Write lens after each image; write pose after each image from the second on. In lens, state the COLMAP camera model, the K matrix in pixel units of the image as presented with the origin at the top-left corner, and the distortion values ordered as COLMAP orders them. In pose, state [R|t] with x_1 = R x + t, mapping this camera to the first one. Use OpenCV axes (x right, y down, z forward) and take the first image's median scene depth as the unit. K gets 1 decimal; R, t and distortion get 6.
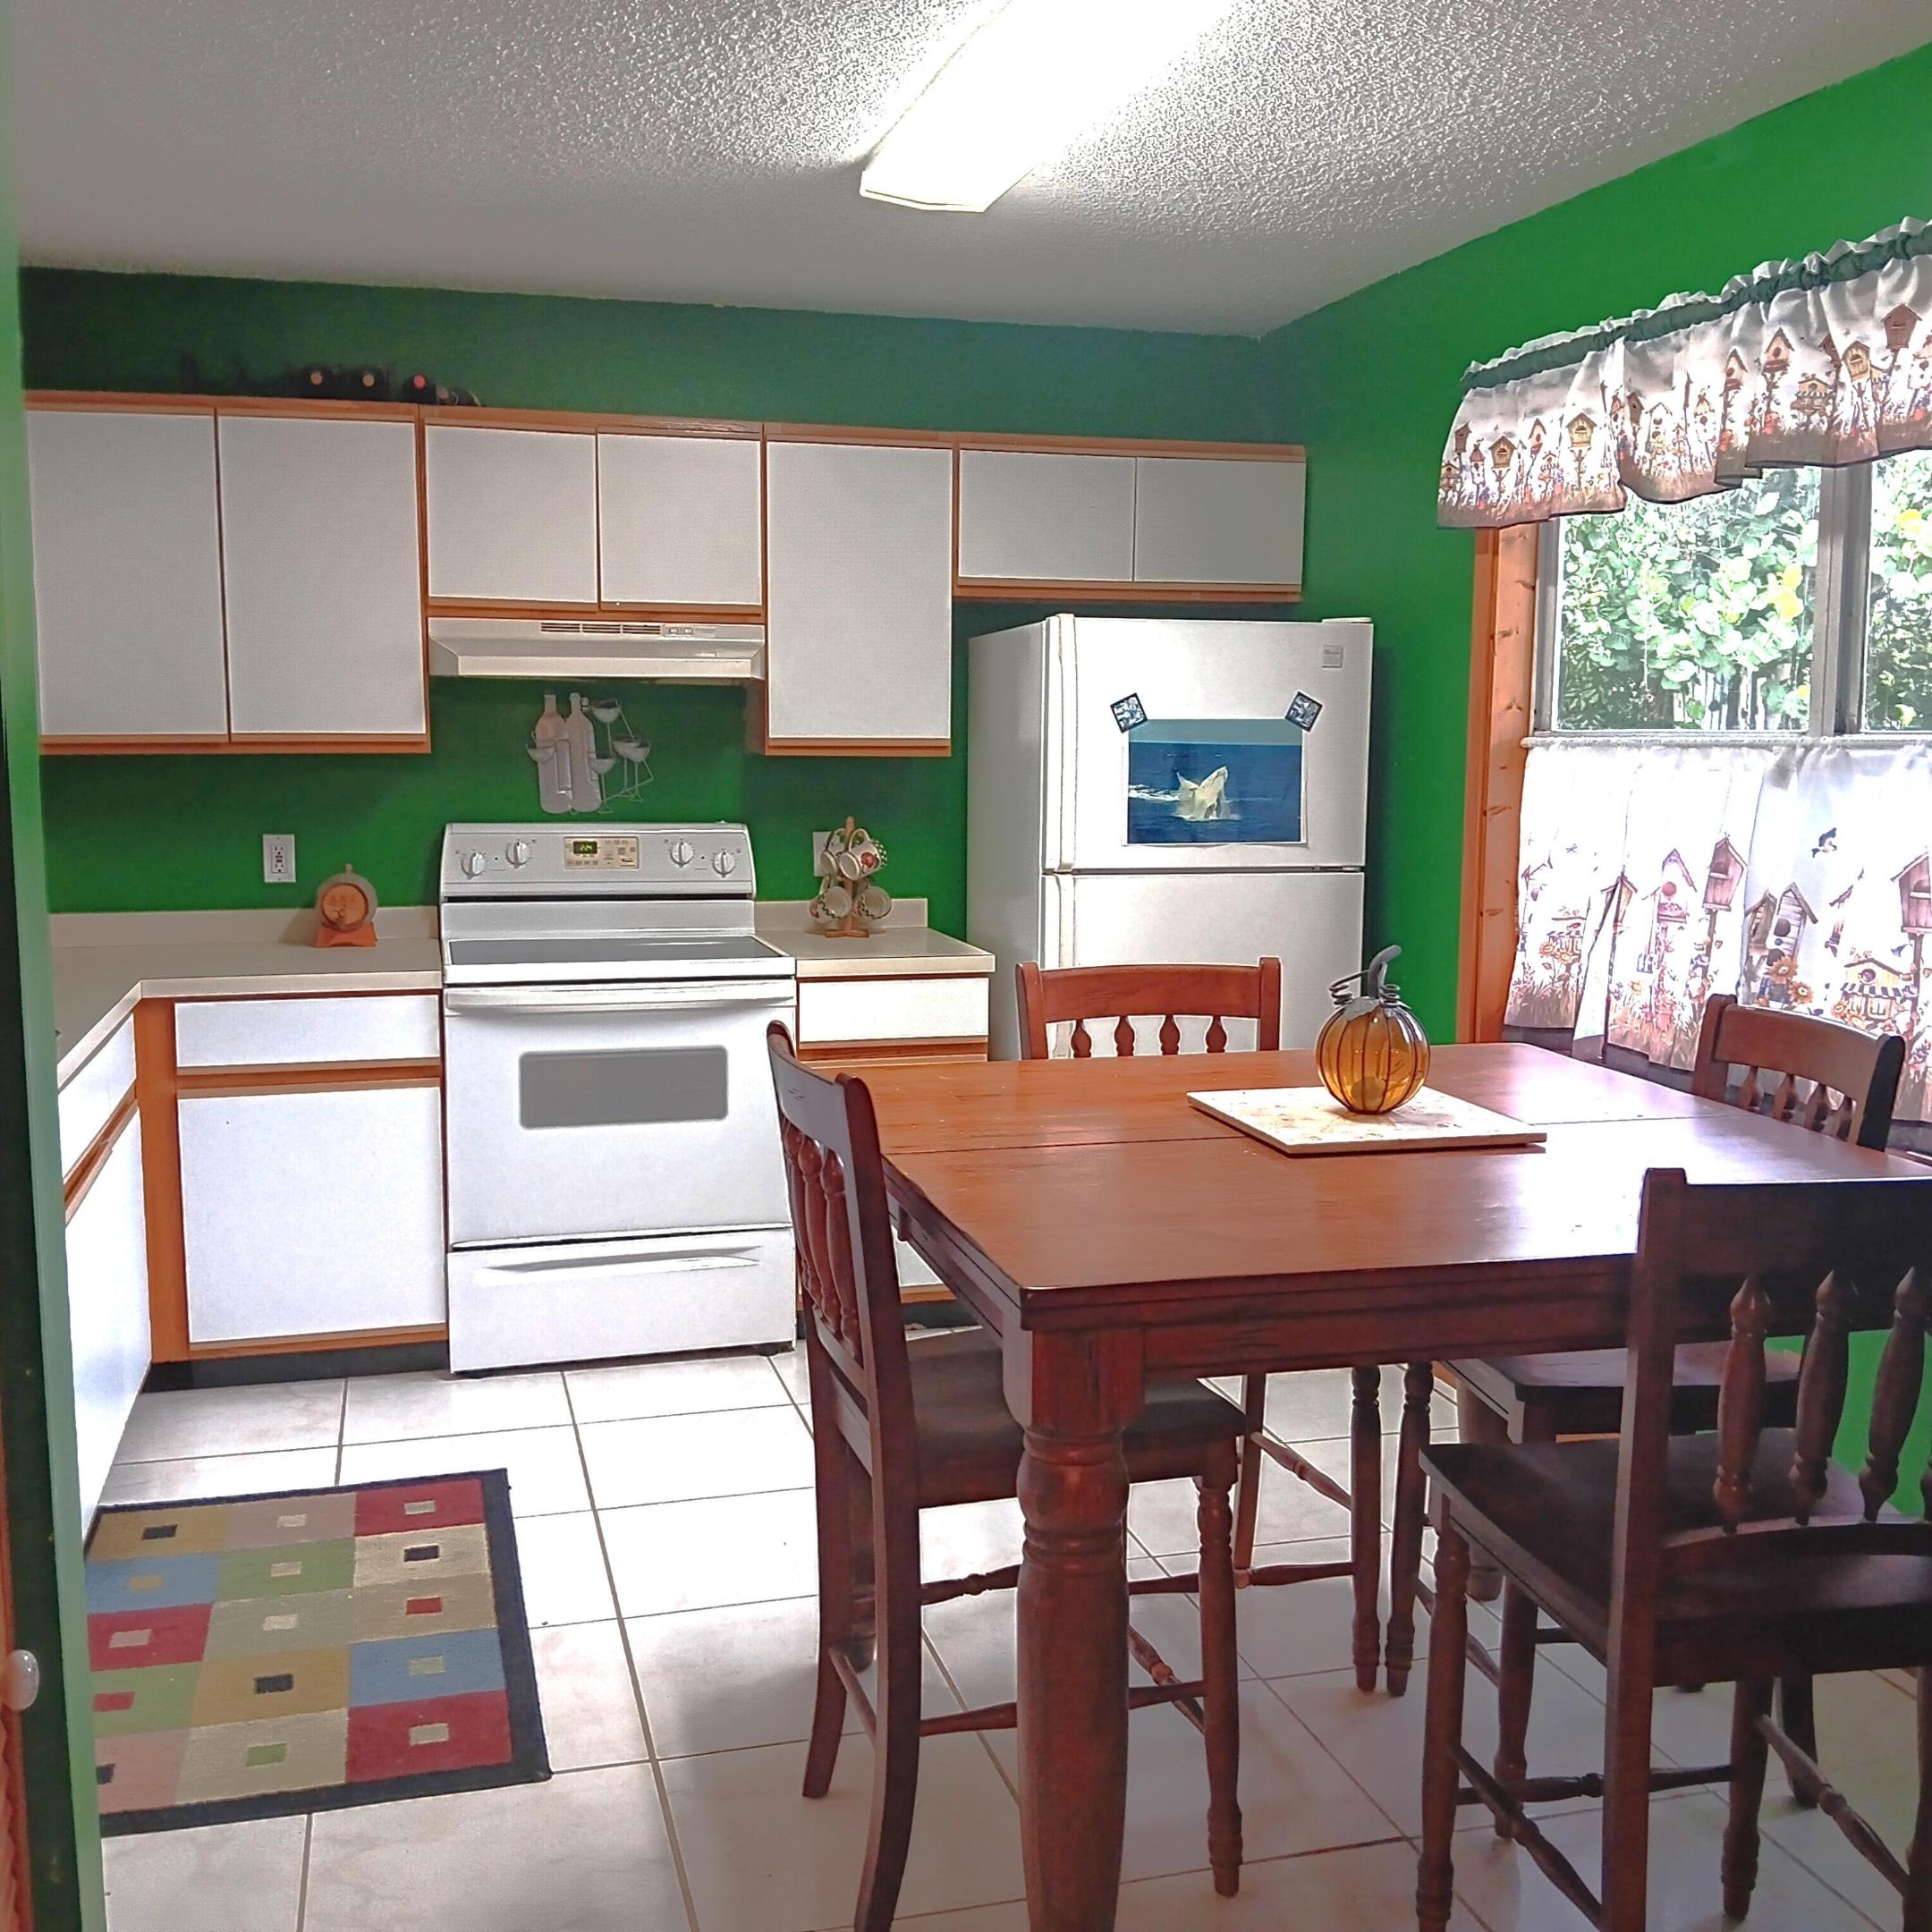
lens RADIAL K [[1989.2, 0, 974.3], [0, 1989.2, 968.4], [0, 0, 1]] dist [0.044310, 0.000000]
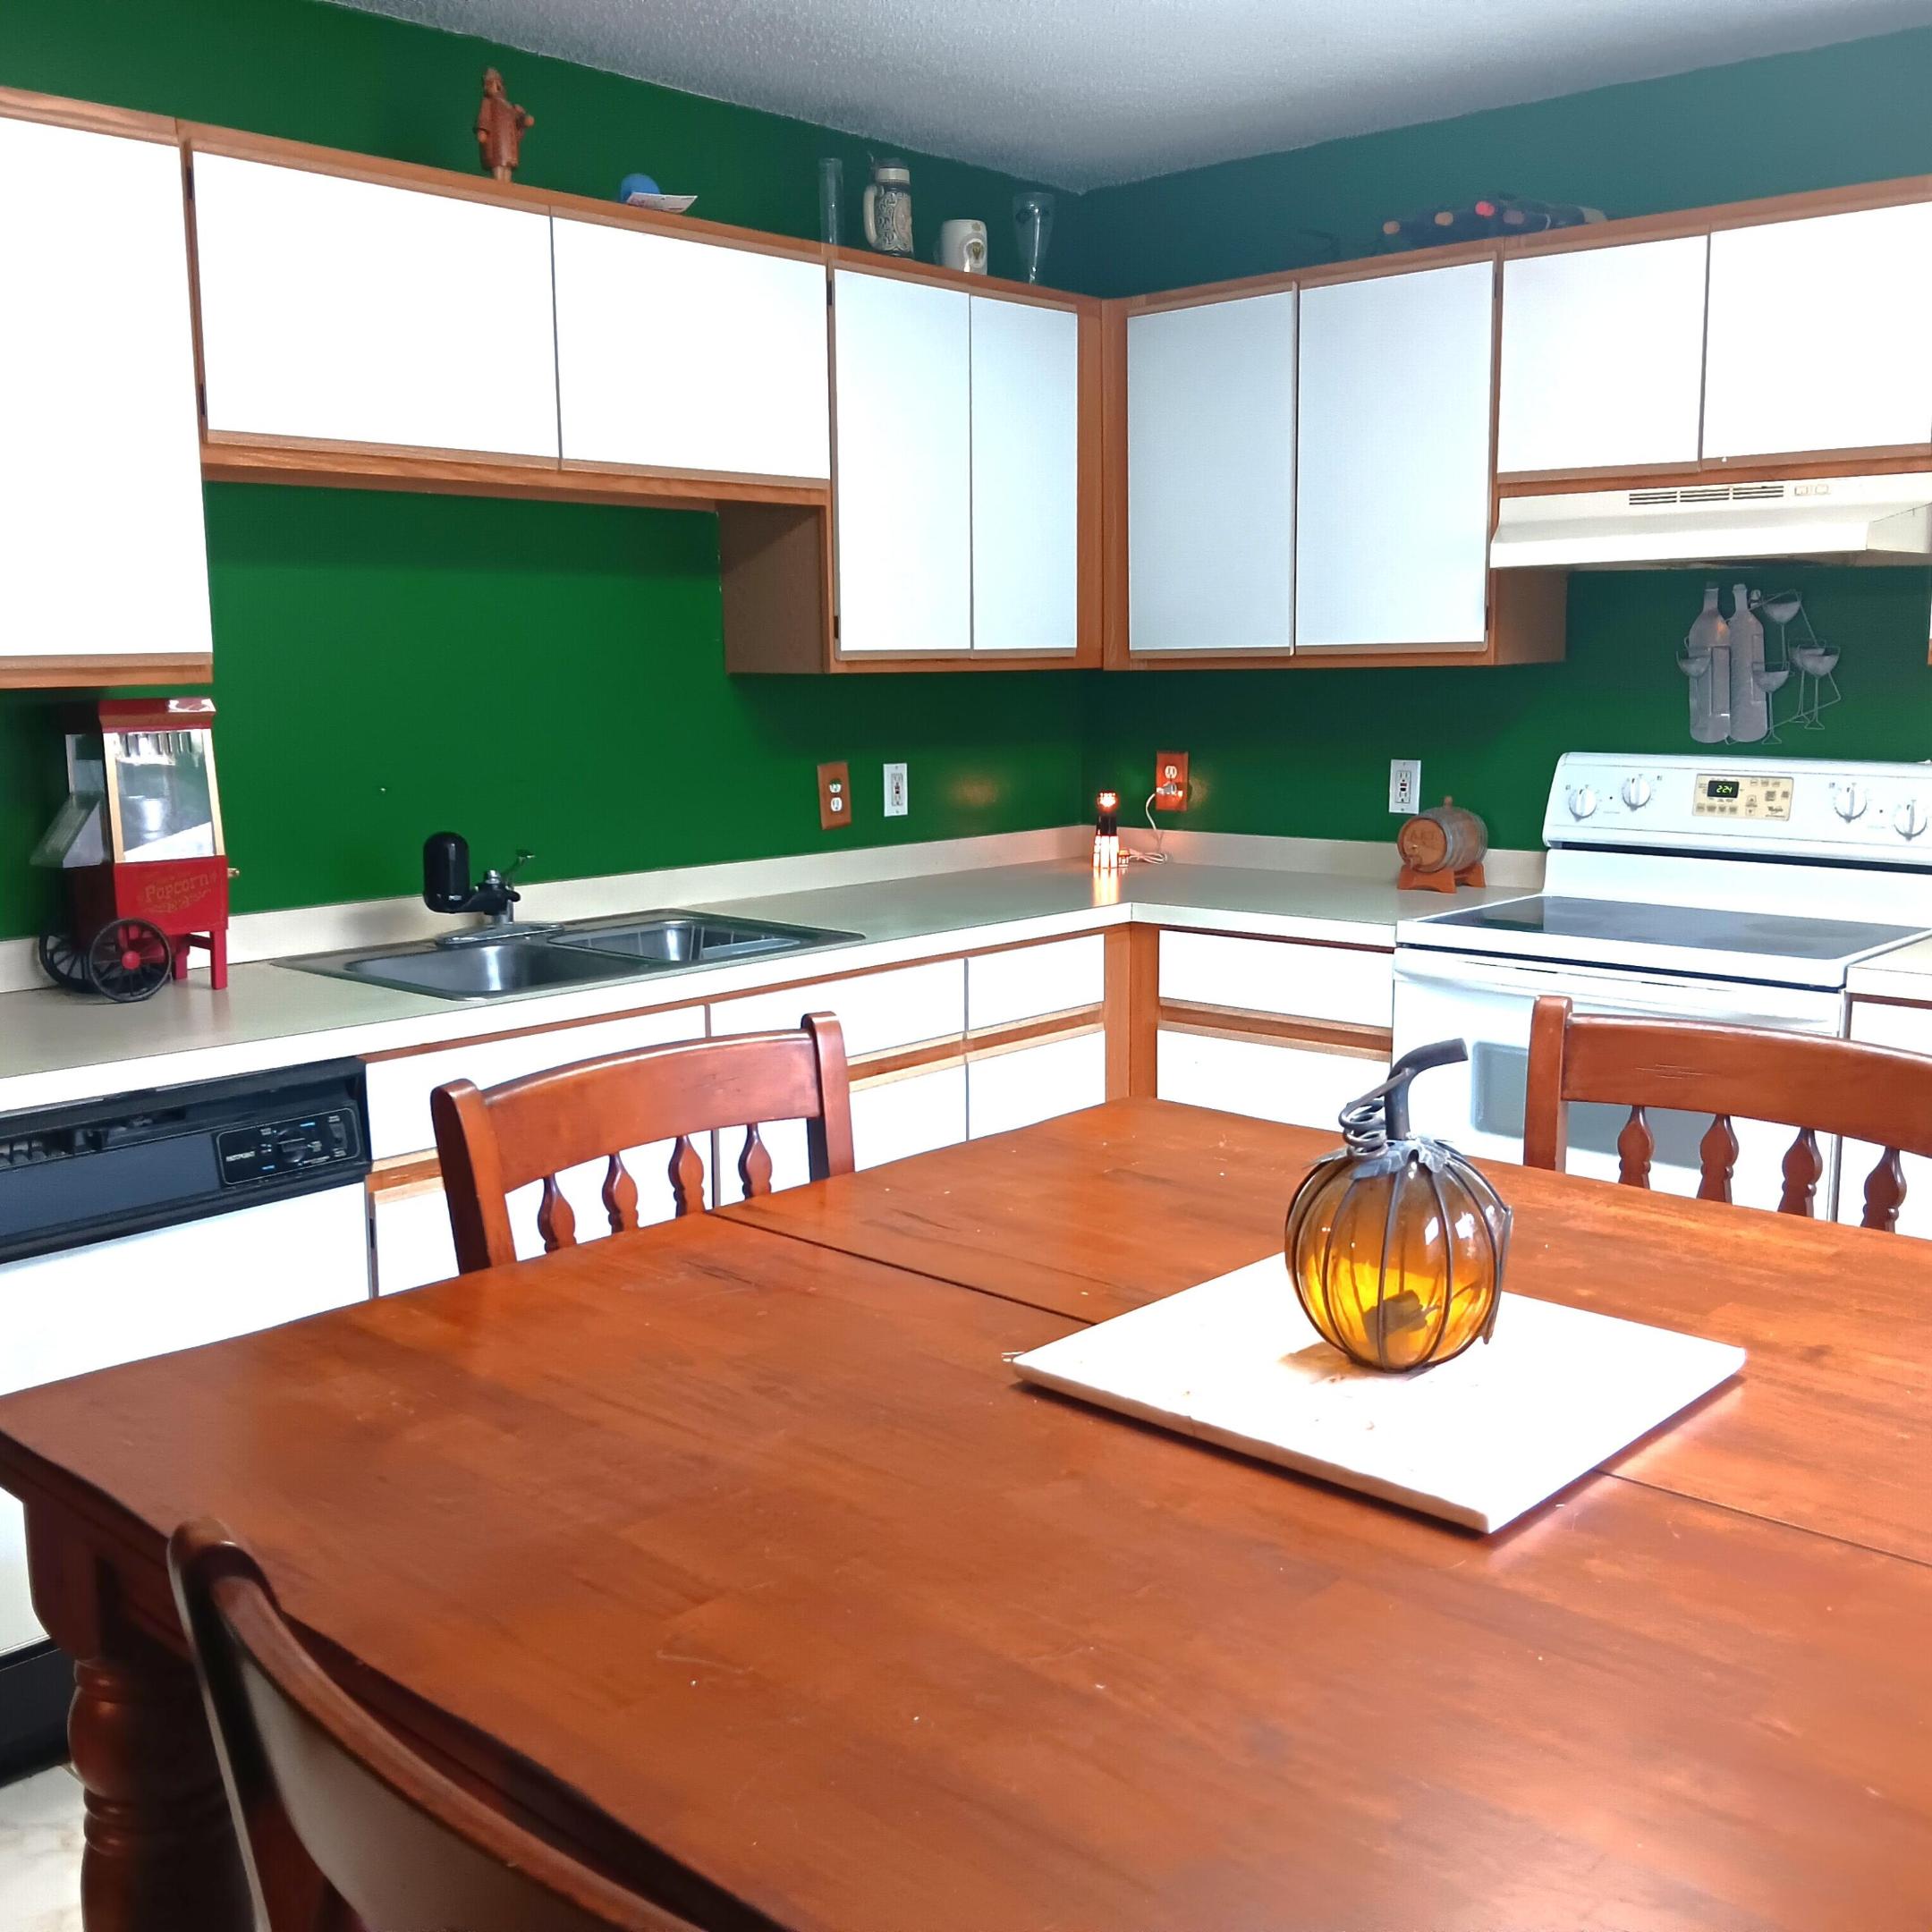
lens RADIAL K [[1989.2, 0, 969.8], [0, 1989.2, 966.6], [0, 0, 1]] dist [0.044310, 0.000000]
pose [[0.527874, 0.121462, -0.840593, 0.310793], [-0.089834, 0.992154, 0.086948, -0.035139], [0.844558, 0.029617, 0.534644, 0.361649]]
